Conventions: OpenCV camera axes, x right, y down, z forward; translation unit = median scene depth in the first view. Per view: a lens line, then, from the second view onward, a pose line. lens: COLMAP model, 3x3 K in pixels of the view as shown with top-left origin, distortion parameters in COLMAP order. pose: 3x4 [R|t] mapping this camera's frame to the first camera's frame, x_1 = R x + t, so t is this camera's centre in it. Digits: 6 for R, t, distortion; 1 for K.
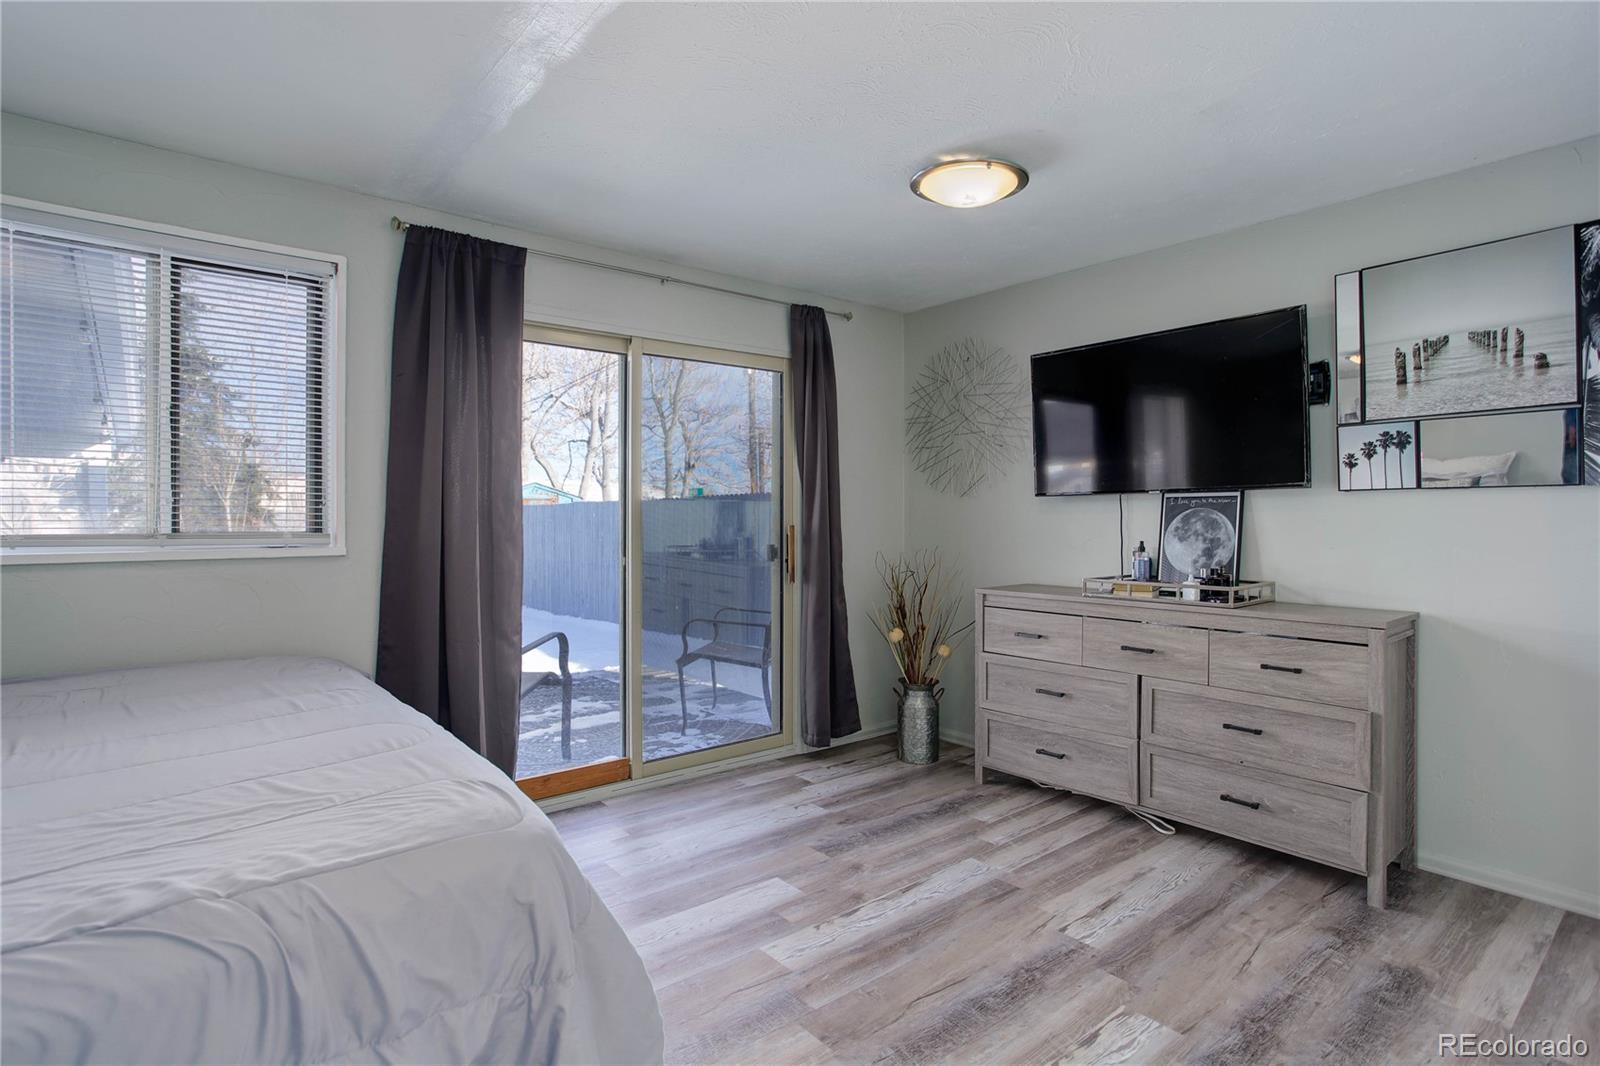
lens RADIAL K [[800.0, 0, 799.2], [0, 800.0, 522.7], [0, 0, 1]] dist [-0.014141, 0.007331]
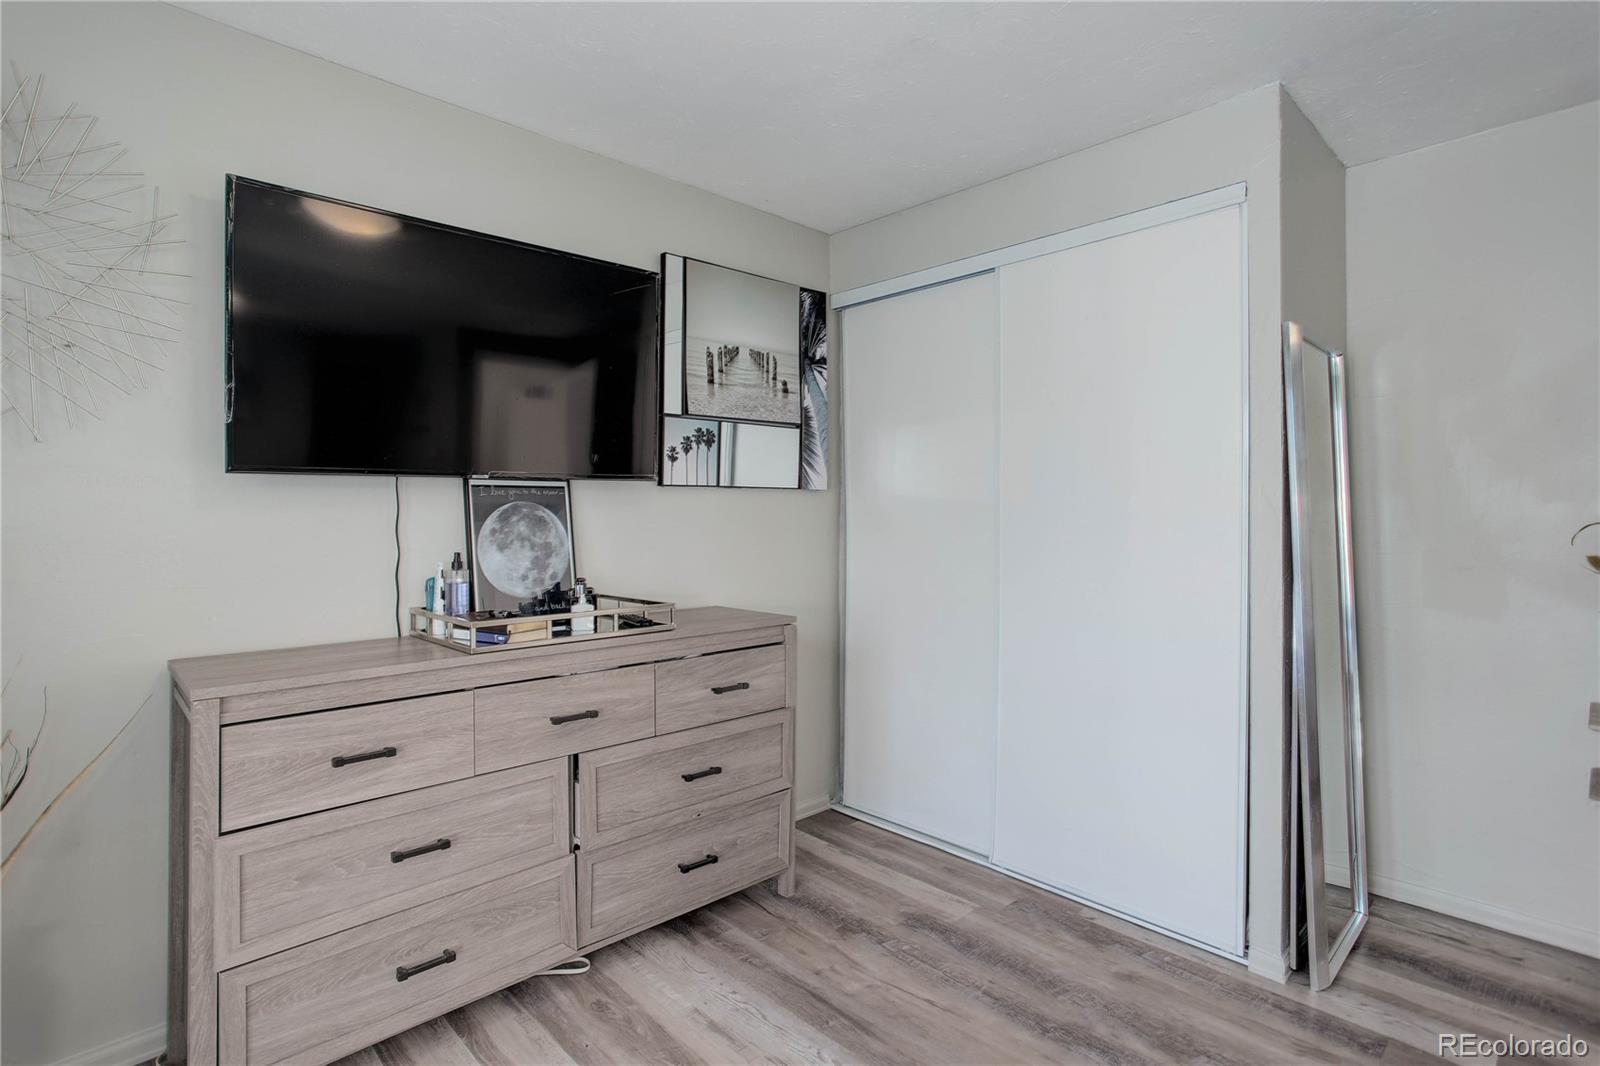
lens RADIAL K [[800.0, 0, 803.6], [0, 800.0, 512.6], [0, 0, 1]] dist [-0.014141, 0.007331]
pose [[-0.063182, -0.004579, 0.997992, -0.267071], [0.002232, 0.999986, 0.004729, -0.013463], [-0.998000, 0.002526, -0.063170, 0.935174]]
